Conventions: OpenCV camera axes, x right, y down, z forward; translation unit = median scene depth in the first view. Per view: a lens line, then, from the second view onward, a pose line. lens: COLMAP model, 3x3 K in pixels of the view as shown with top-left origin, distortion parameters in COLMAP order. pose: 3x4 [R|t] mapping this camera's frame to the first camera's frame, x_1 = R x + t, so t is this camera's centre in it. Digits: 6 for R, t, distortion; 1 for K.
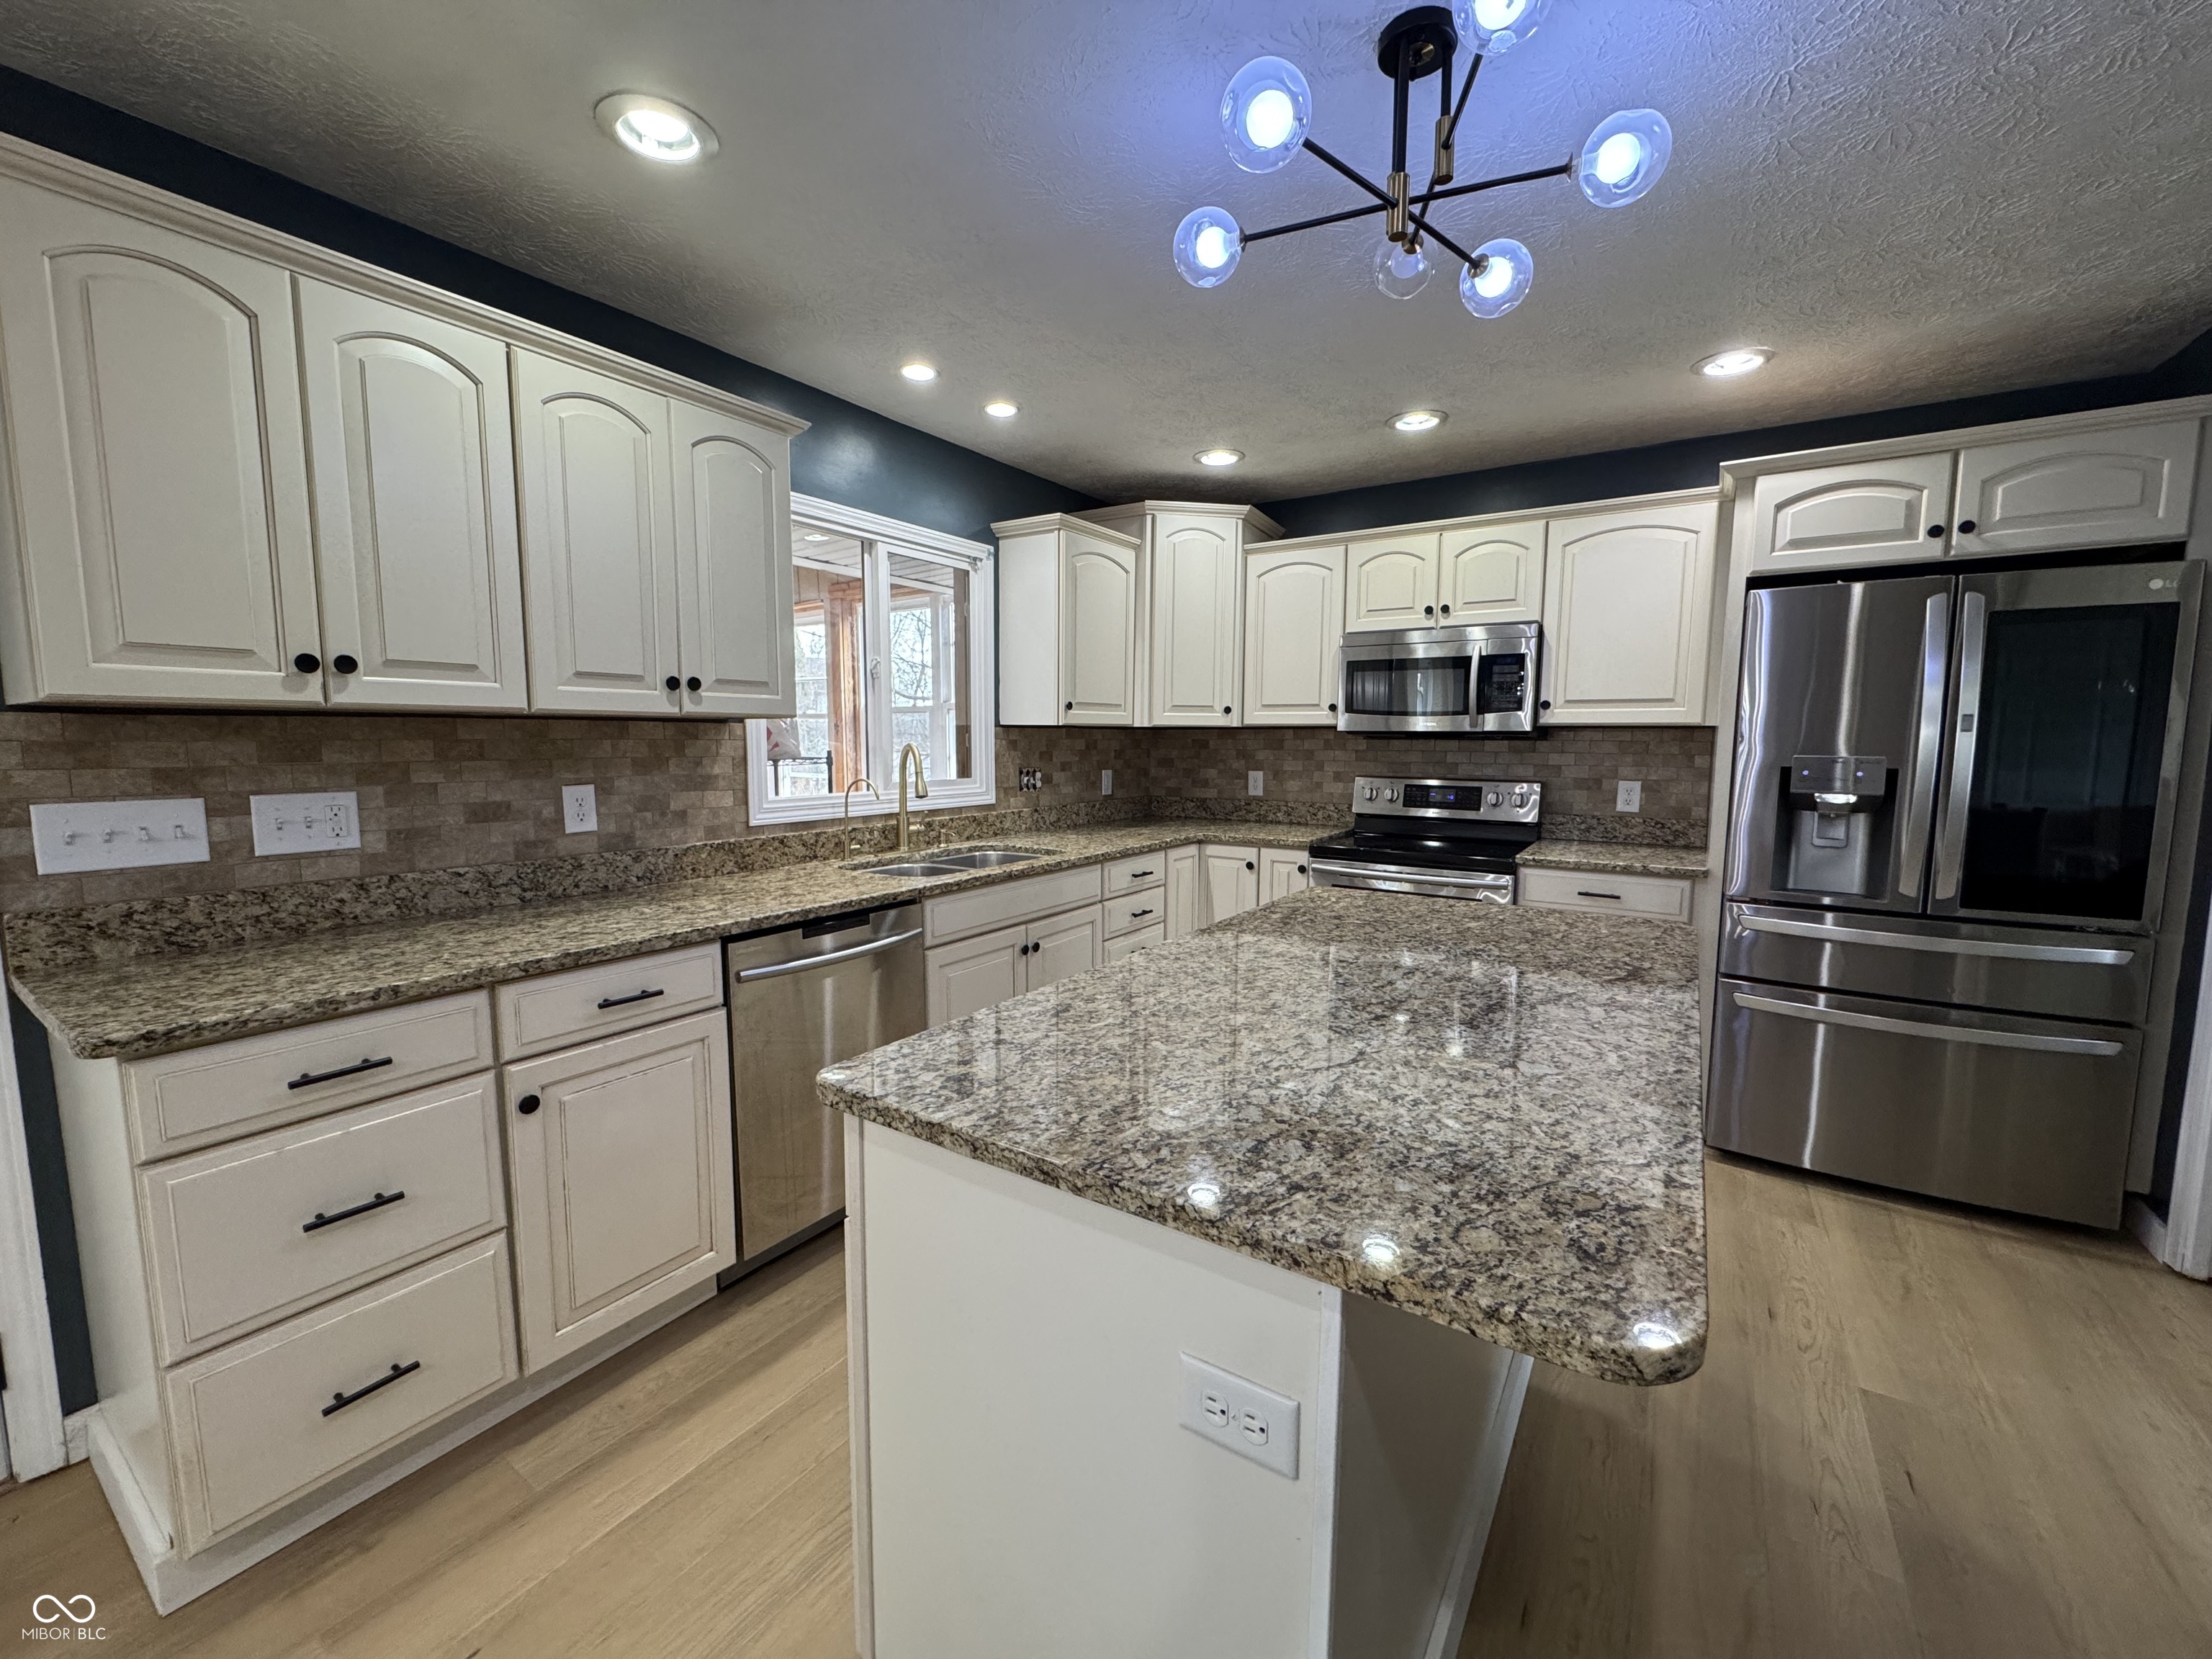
lens RADIAL K [[887.7, 0, 1104.4], [0, 887.7, 829.3], [0, 0, 1]] dist [-0.005177, -0.000182]
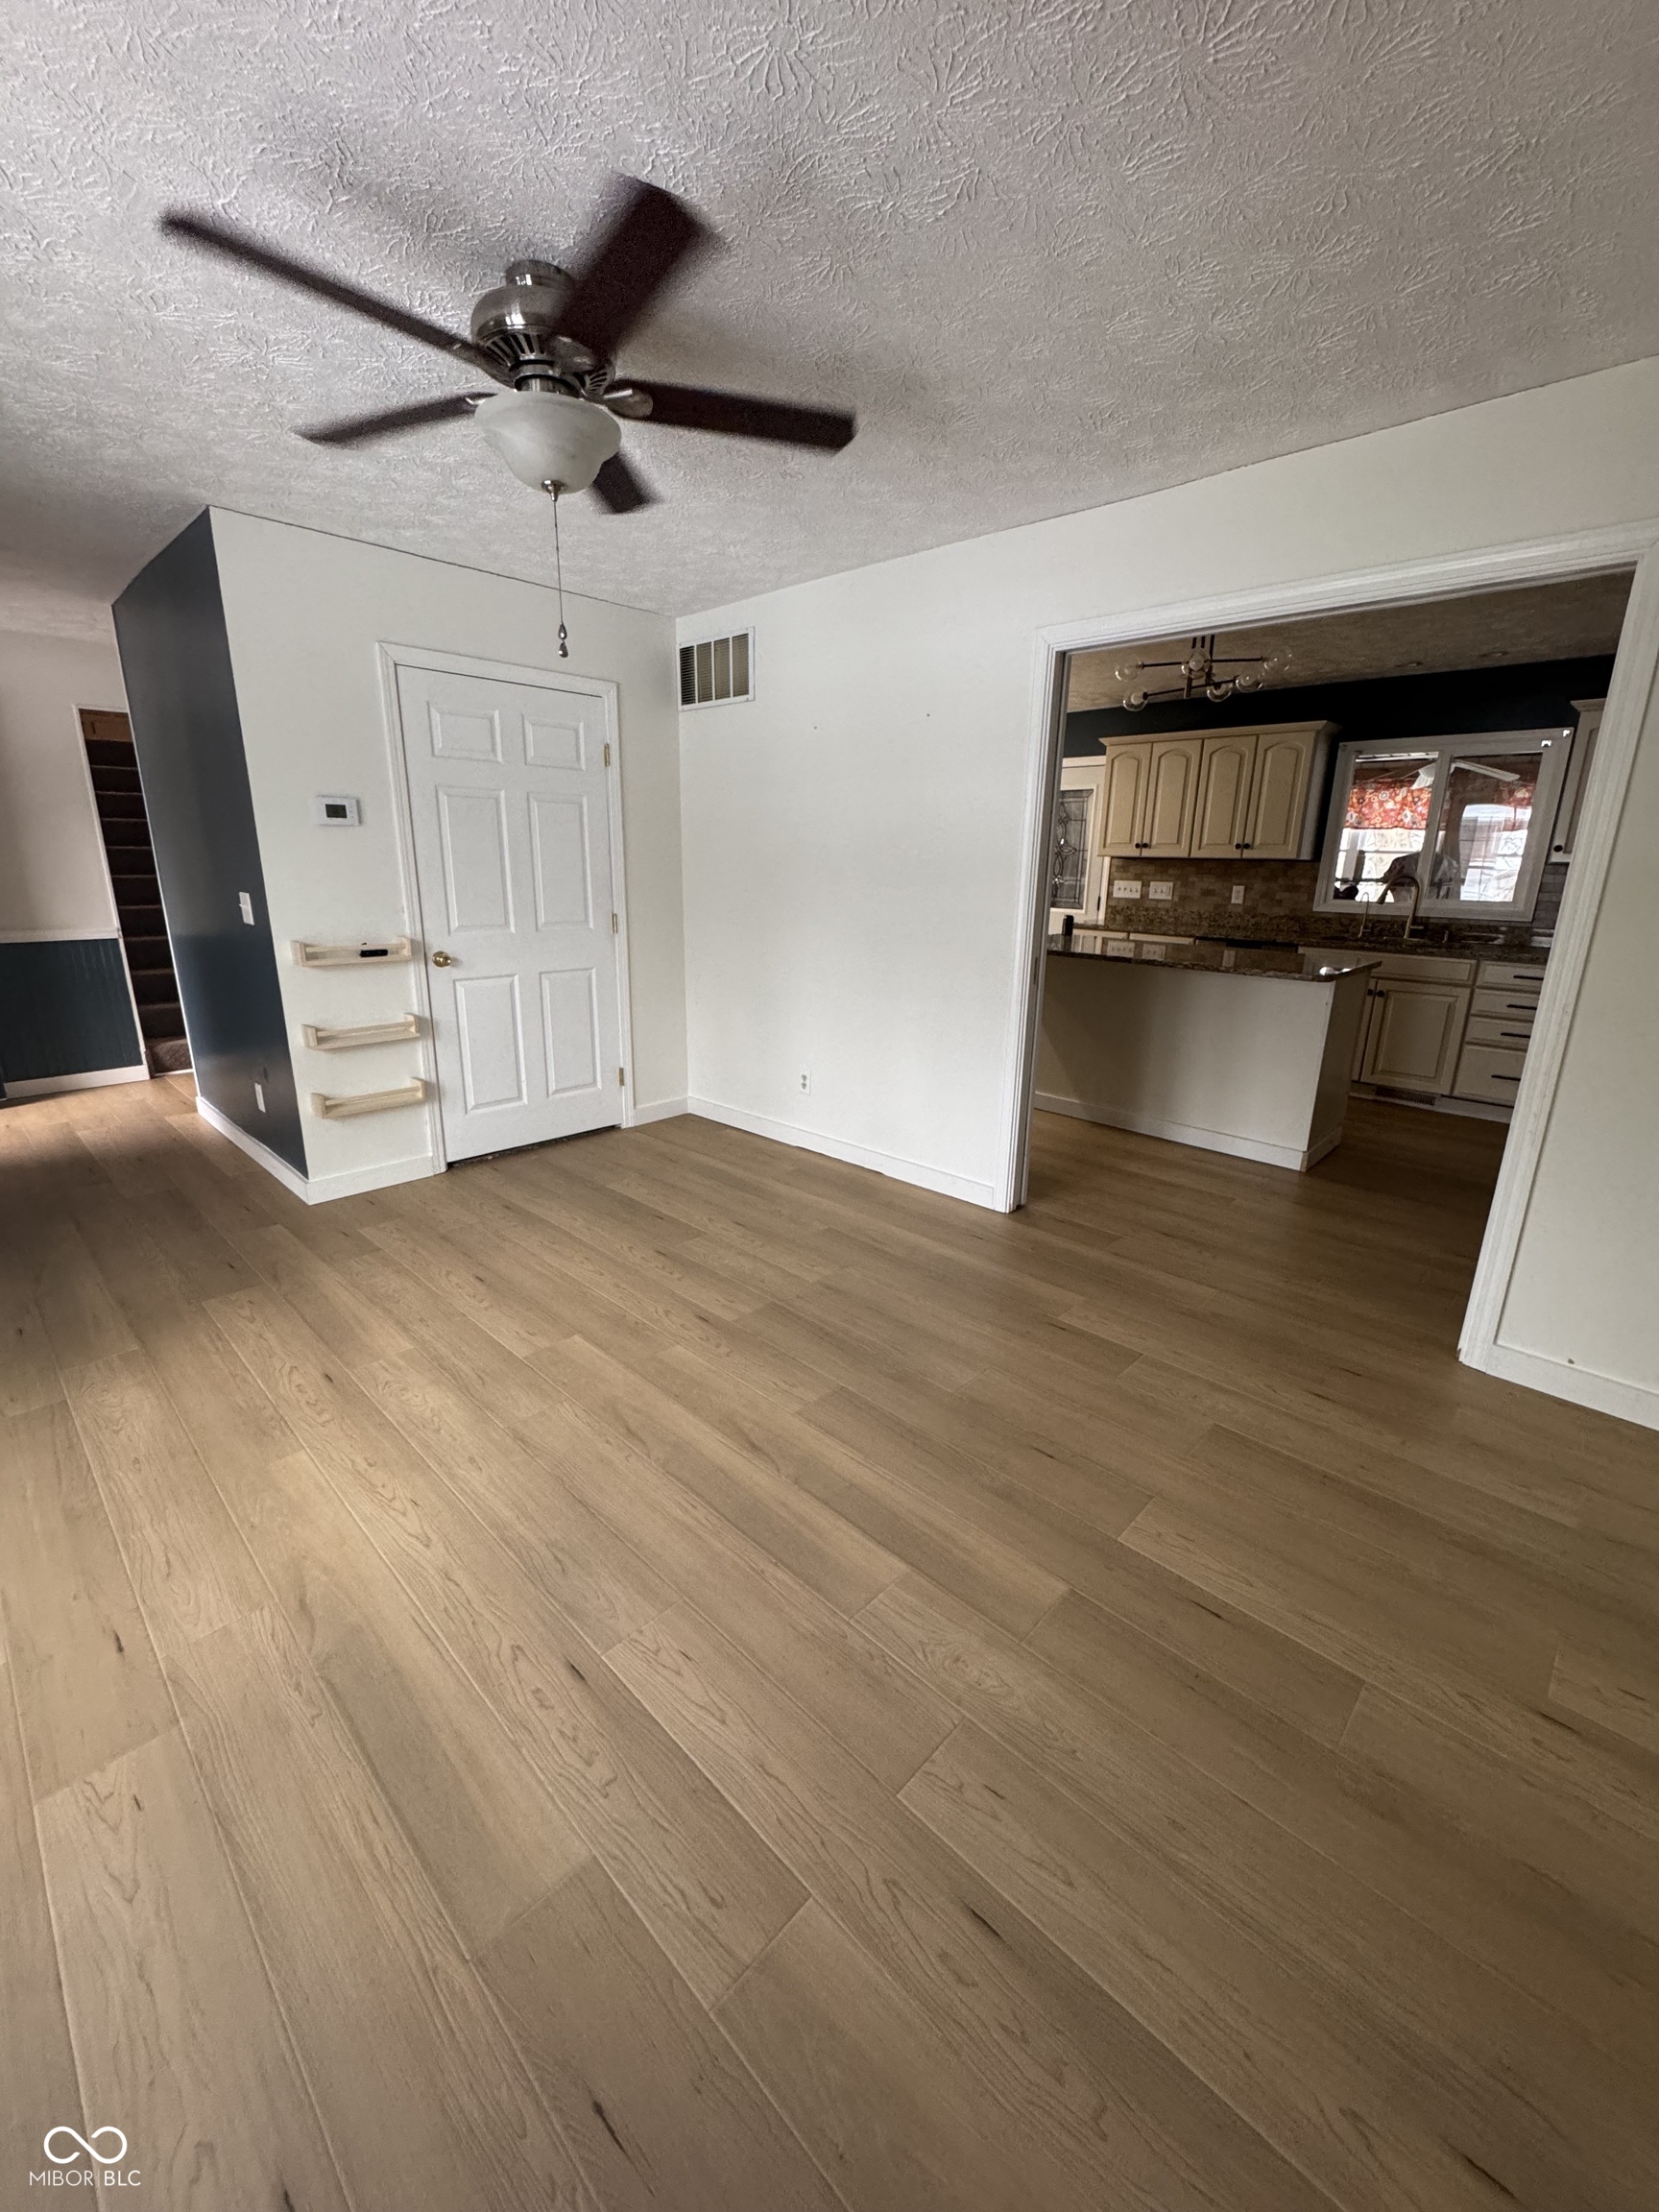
lens RADIAL K [[887.7, 0, 828.7], [0, 887.7, 1105.2], [0, 0, 1]] dist [-0.005177, -0.000182]
pose [[-0.179103, 0.256314, -0.949855, 1.834149], [-0.120992, 0.952399, 0.279815, -0.013399], [0.976362, 0.165041, -0.139566, 0.224524]]
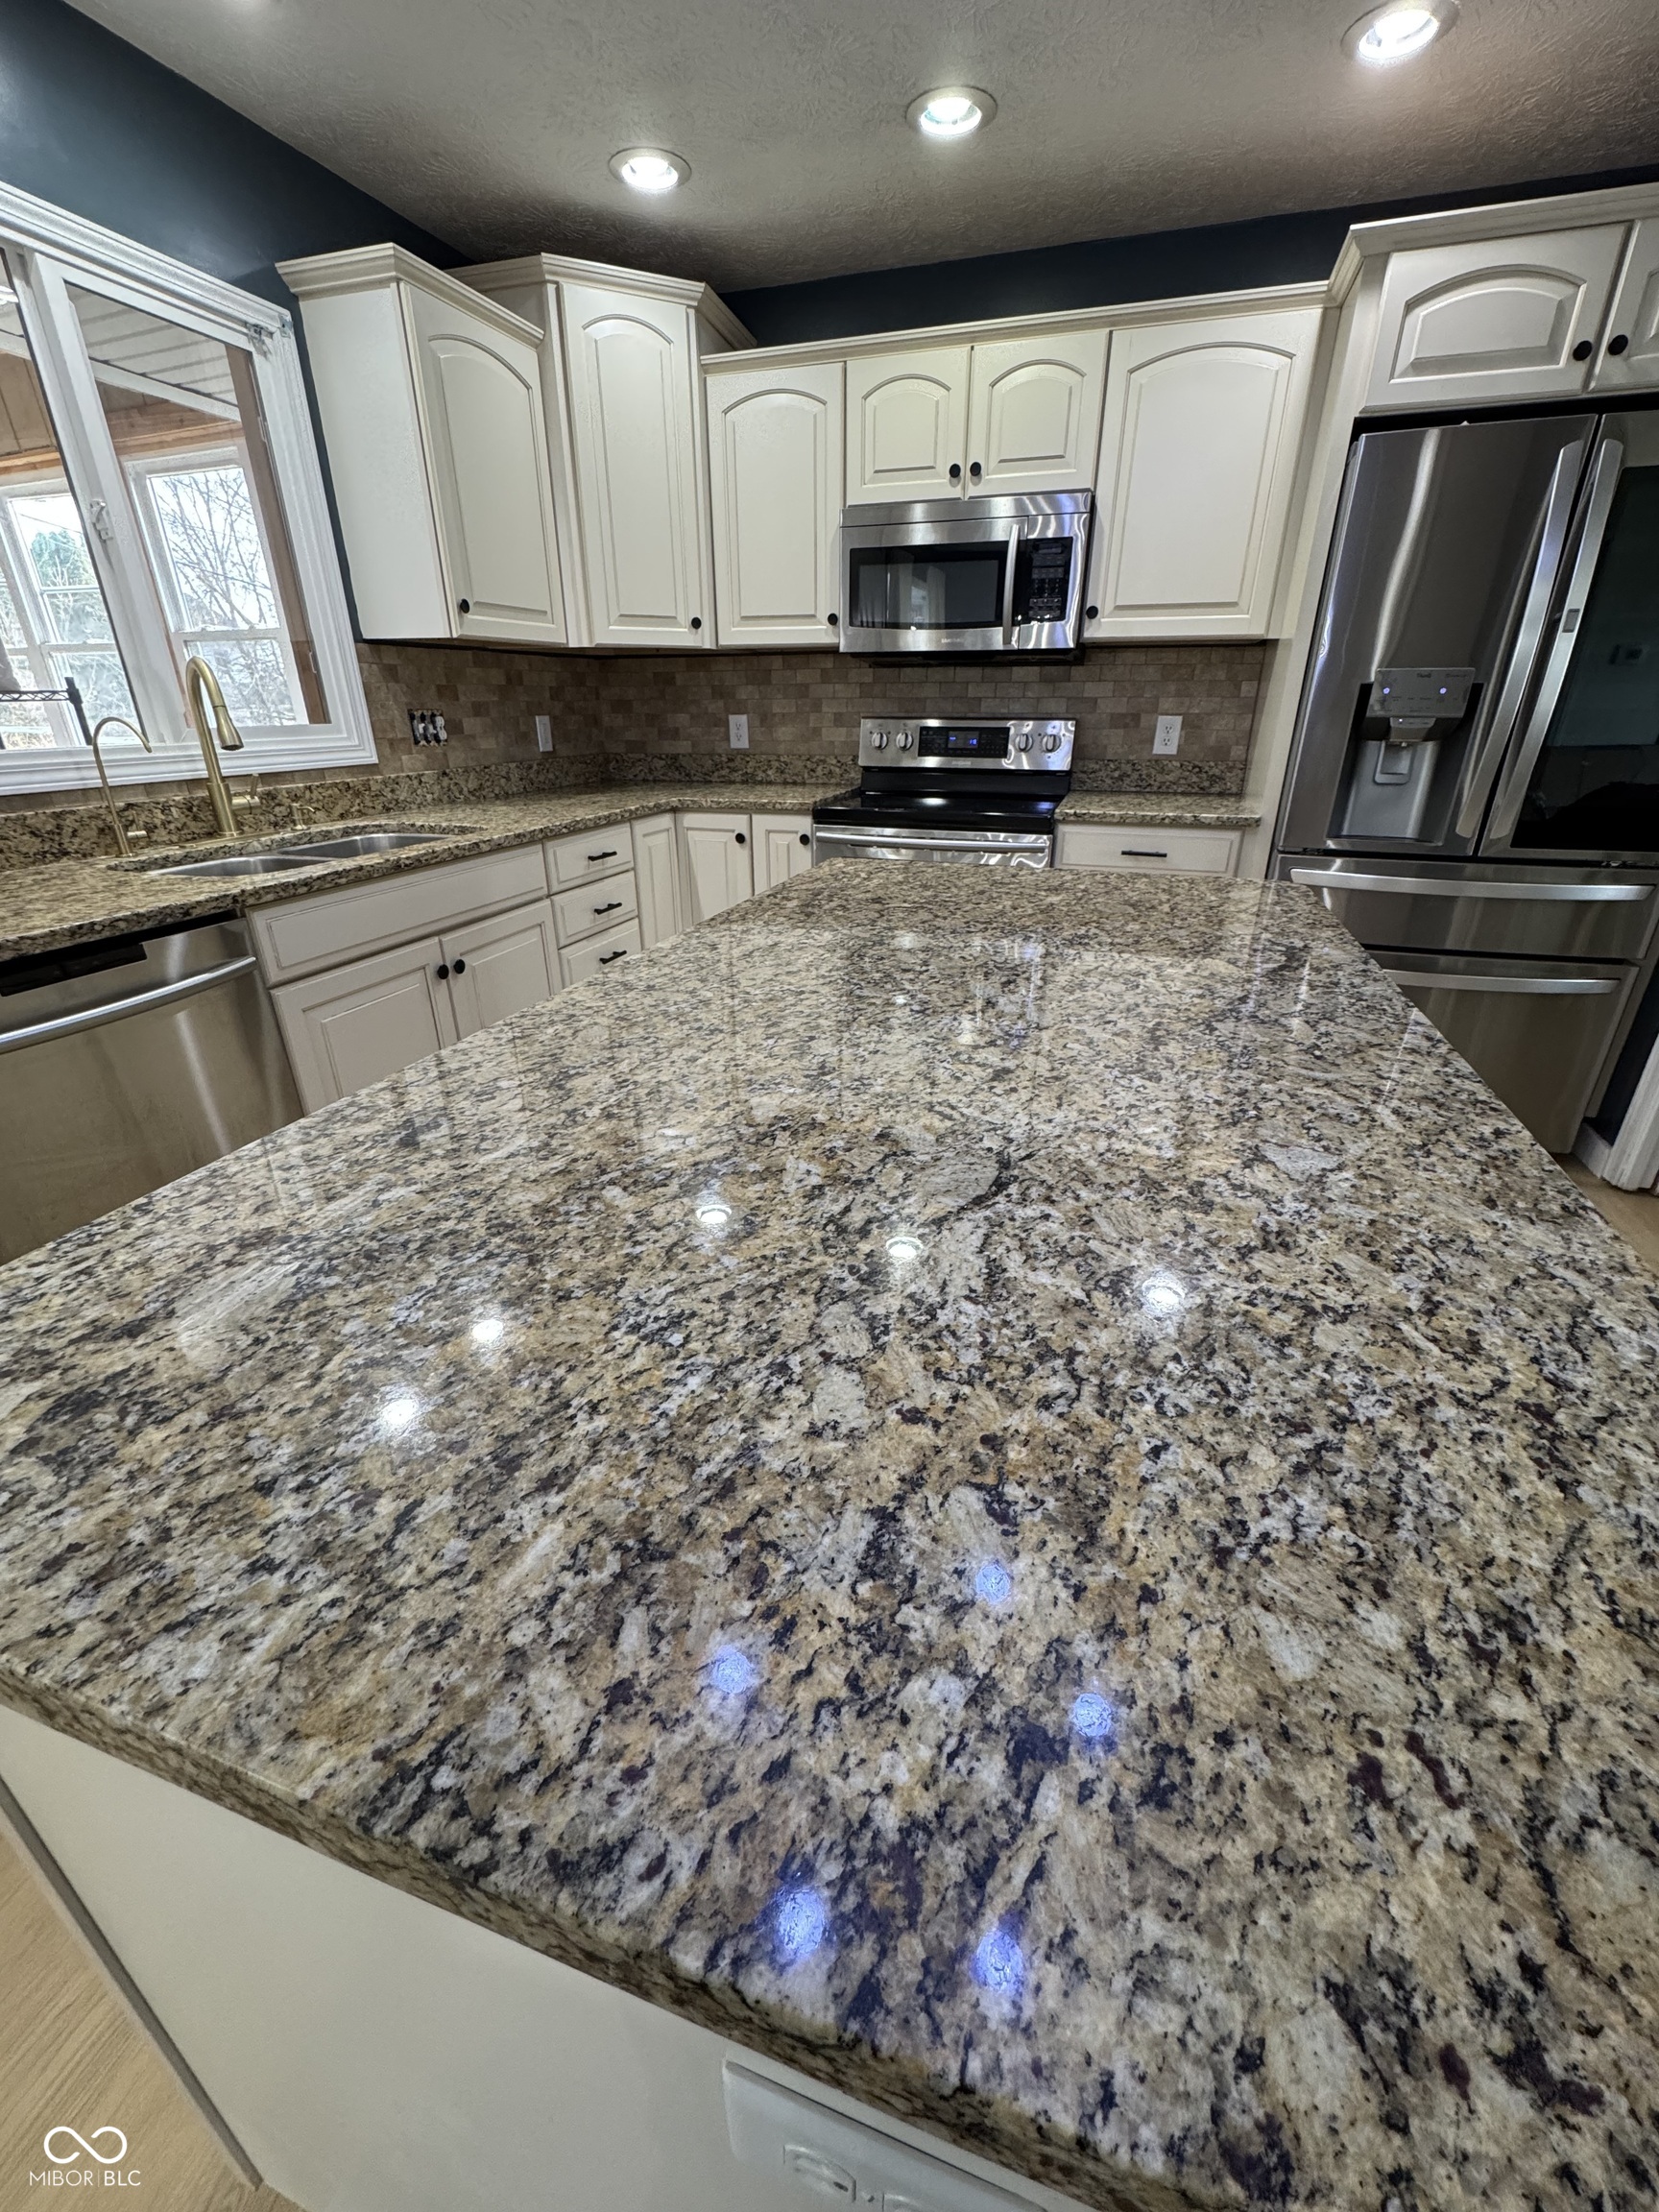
lens RADIAL K [[887.7, 0, 829.7], [0, 887.7, 1108.0], [0, 0, 1]] dist [-0.005177, -0.000182]
pose [[0.963165, -0.118839, 0.241229, 0.026295], [0.035232, 0.945087, 0.324915, 0.017984], [-0.266594, -0.304448, 0.914461, 0.229238]]
